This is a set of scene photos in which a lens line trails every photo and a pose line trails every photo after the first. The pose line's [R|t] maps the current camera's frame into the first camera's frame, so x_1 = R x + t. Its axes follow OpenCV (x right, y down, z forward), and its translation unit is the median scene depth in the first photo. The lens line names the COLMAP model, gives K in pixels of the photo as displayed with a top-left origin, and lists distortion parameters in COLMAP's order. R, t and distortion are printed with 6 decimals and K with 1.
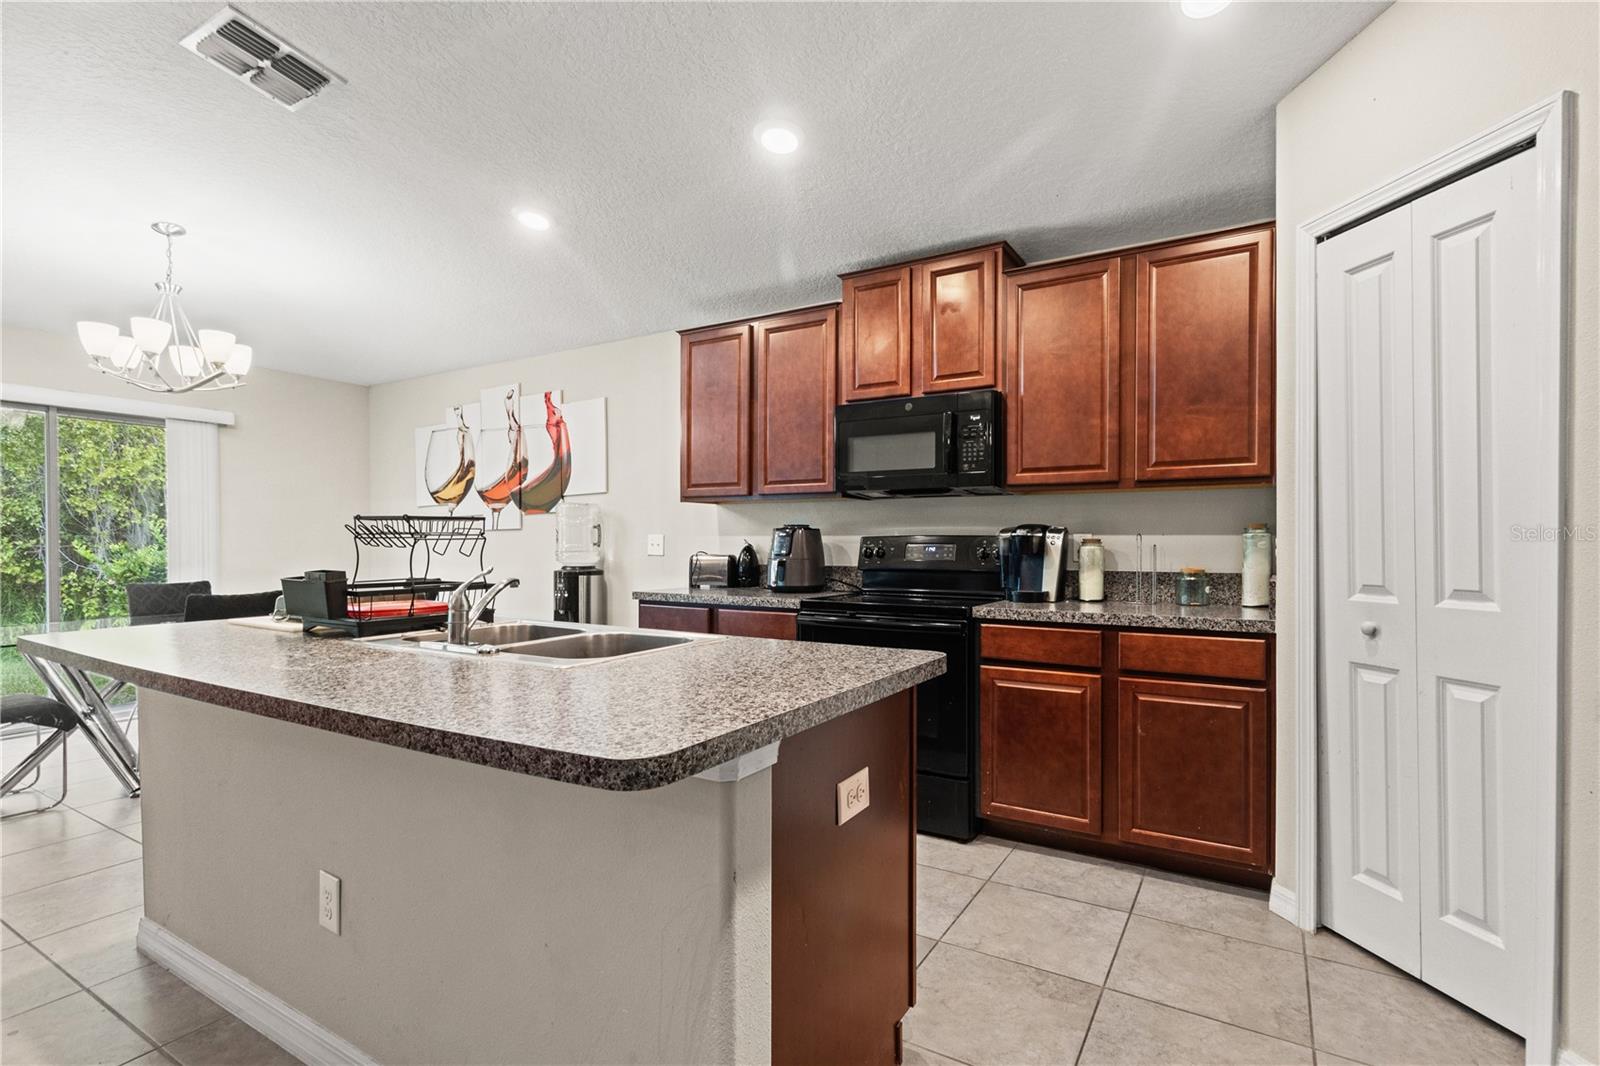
lens RADIAL K [[756.0, 0, 814.5], [0, 756.0, 551.2], [0, 0, 1]] dist [0.001832, 0.001587]
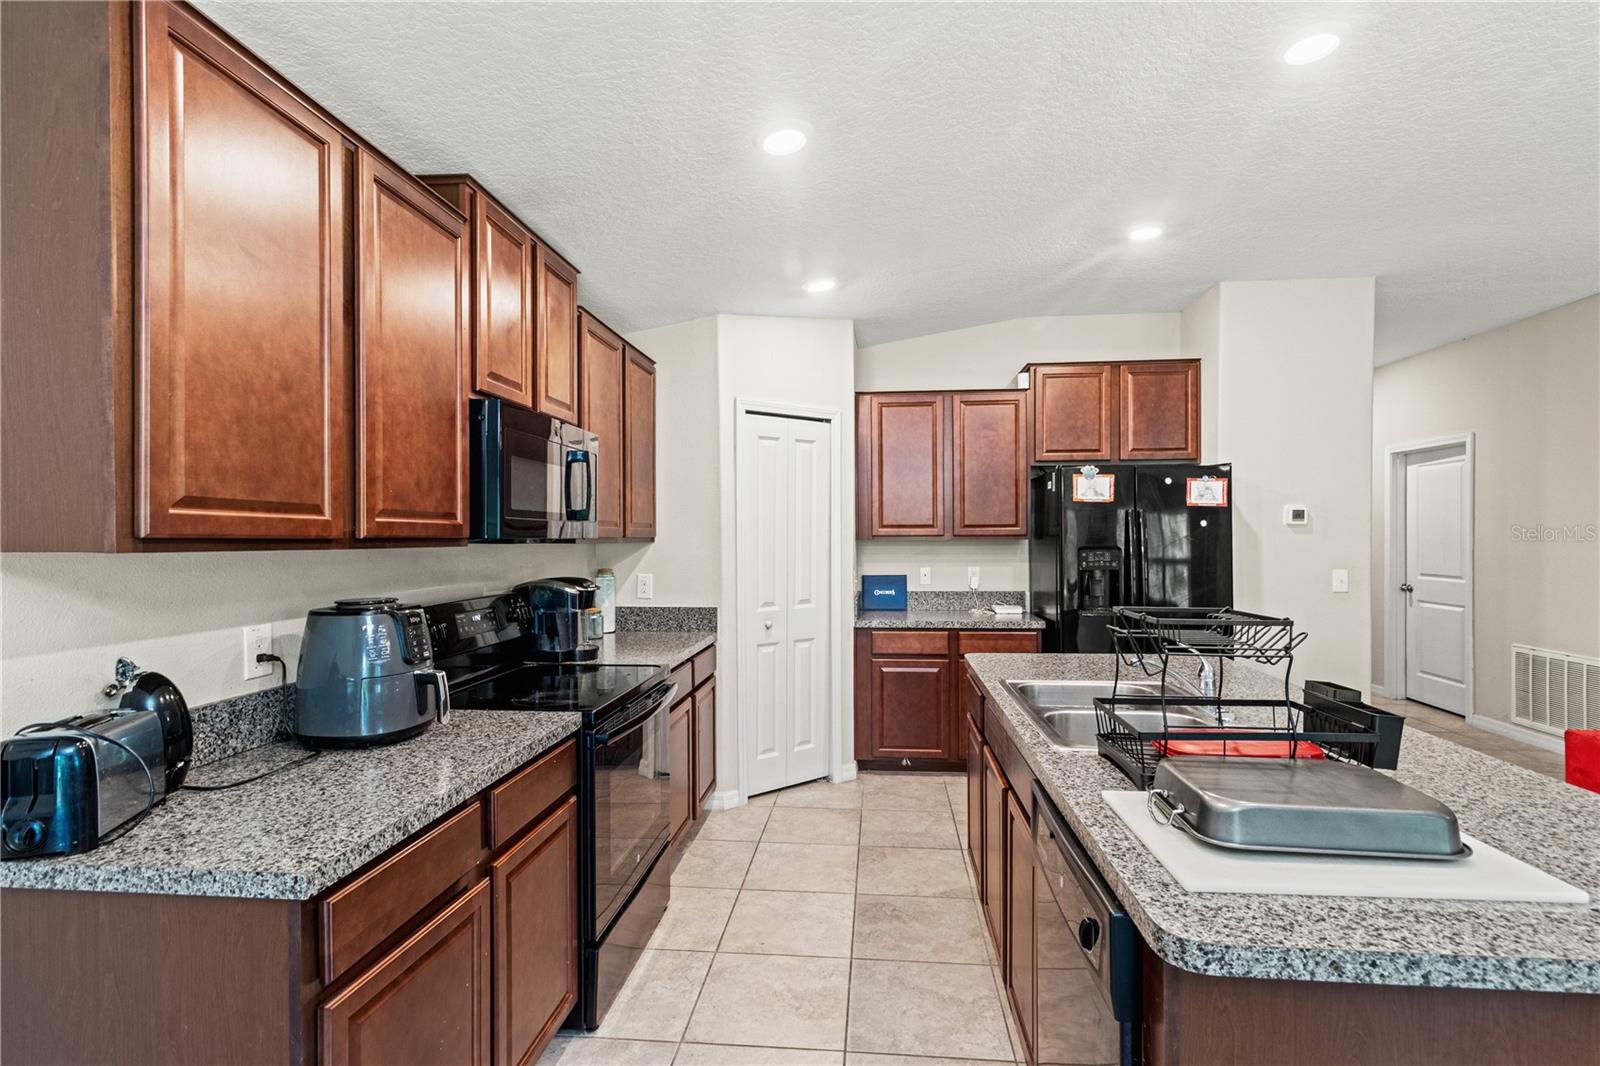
lens RADIAL K [[756.0, 0, 813.5], [0, 756.0, 543.7], [0, 0, 1]] dist [0.001832, 0.001587]
pose [[-0.437152, -0.008974, 0.899343, -0.578546], [0.013589, 0.999770, 0.016582, -0.074280], [-0.899285, 0.019470, -0.436929, 0.945954]]
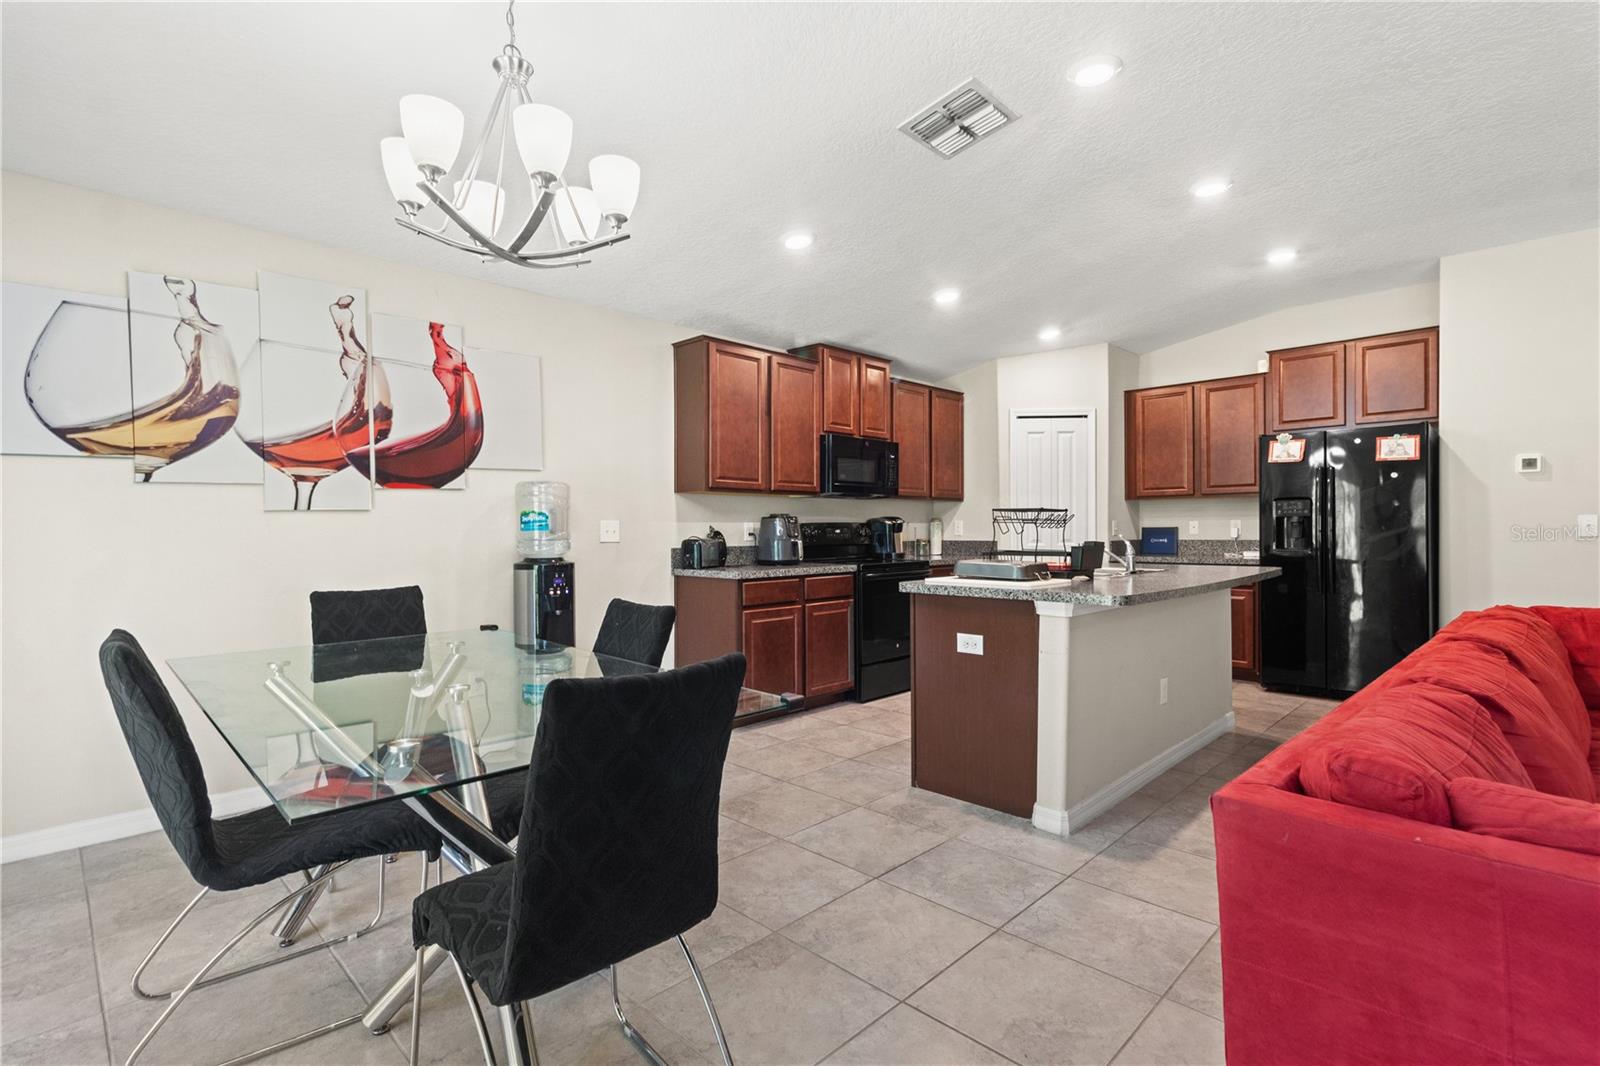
lens RADIAL K [[756.0, 0, 812.4], [0, 756.0, 534.1], [0, 0, 1]] dist [0.001832, 0.001587]
pose [[0.231443, -0.010813, 0.972788, -1.281731], [0.018219, 0.999811, 0.006779, -0.007945], [-0.972678, 0.016154, 0.231597, 0.633667]]
